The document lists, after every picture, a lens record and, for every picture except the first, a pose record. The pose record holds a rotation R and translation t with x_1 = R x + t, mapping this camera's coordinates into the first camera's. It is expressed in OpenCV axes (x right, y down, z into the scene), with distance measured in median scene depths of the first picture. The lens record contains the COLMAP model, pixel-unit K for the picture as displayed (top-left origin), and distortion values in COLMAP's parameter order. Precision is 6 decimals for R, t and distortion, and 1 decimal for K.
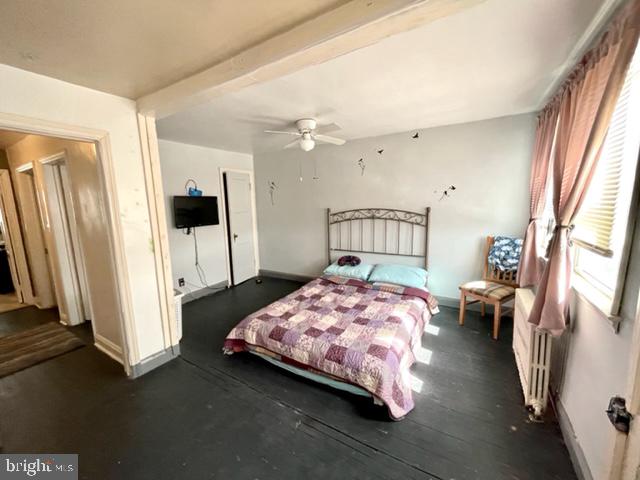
lens RADIAL K [[260.8, 0, 319.9], [0, 260.8, 238.7], [0, 0, 1]] dist [-0.005232, -0.000387]
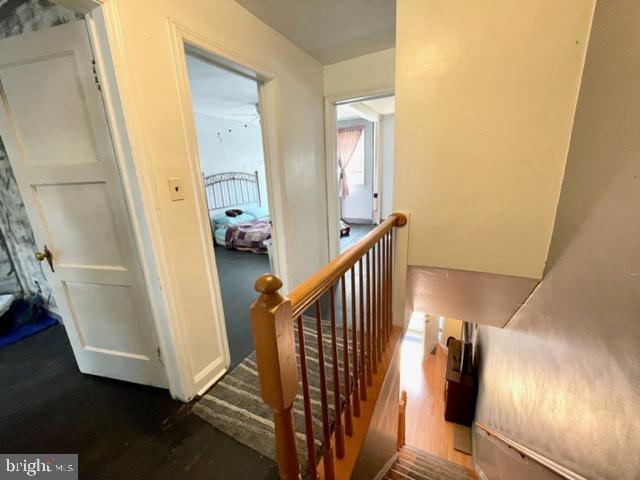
lens RADIAL K [[260.8, 0, 314.4], [0, 260.8, 239.1], [0, 0, 1]] dist [-0.005232, -0.000387]
pose [[-0.070765, -0.222123, 0.972447, -1.543172], [0.190535, 0.953931, 0.231759, -0.018495], [-0.979126, 0.201686, -0.025182, 0.848942]]
